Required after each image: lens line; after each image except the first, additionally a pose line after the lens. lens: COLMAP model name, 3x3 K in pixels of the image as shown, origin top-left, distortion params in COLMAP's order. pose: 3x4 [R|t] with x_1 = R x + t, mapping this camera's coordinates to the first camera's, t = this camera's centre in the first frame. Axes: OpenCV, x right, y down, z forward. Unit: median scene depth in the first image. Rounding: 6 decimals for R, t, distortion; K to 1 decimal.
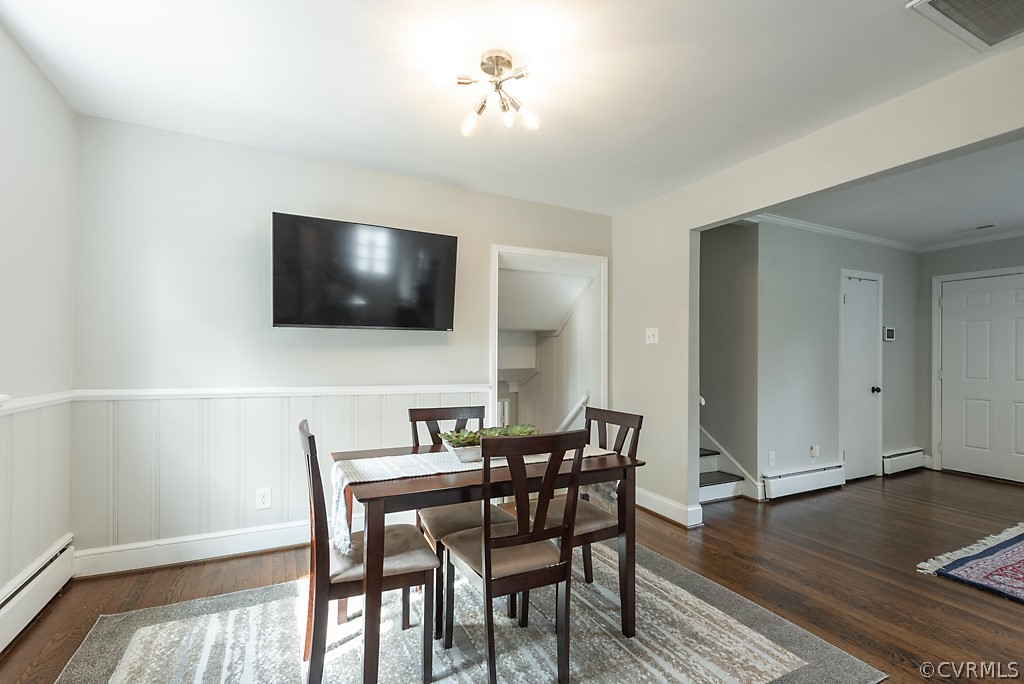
lens RADIAL K [[456.8, 0, 501.8], [0, 456.8, 362.8], [0, 0, 1]] dist [0.013562, -0.001283]
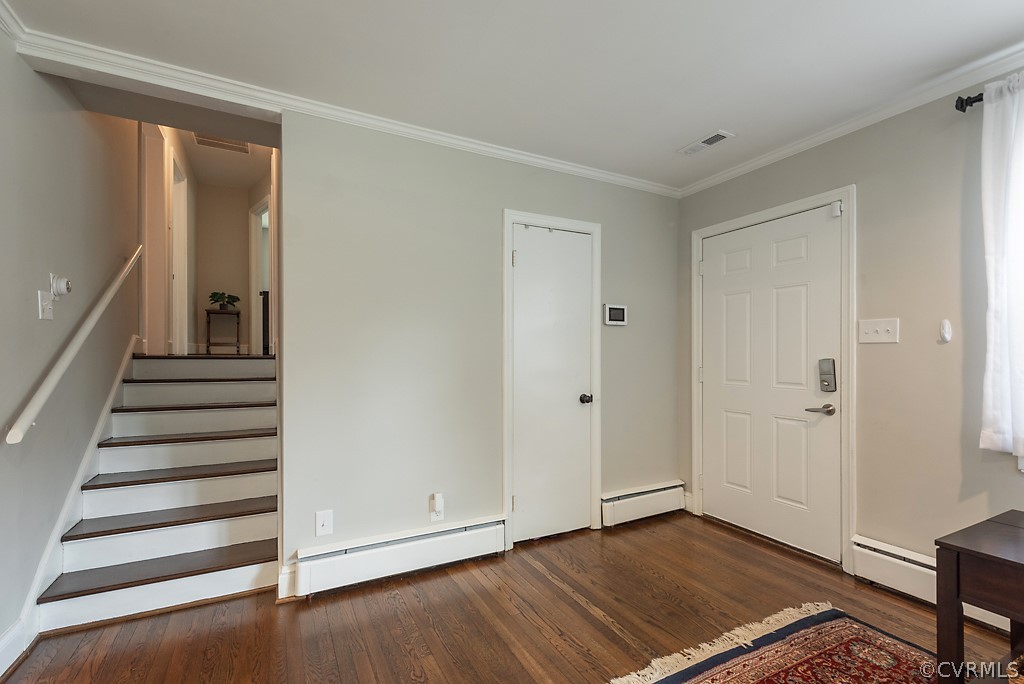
lens RADIAL K [[456.8, 0, 508.7], [0, 456.8, 350.6], [0, 0, 1]] dist [0.013562, -0.001283]
pose [[0.999842, 0.000131, 0.017755, 0.683208], [0.000040, 0.999953, -0.009656, -0.003806], [-0.017756, 0.009655, 0.999796, 0.345452]]
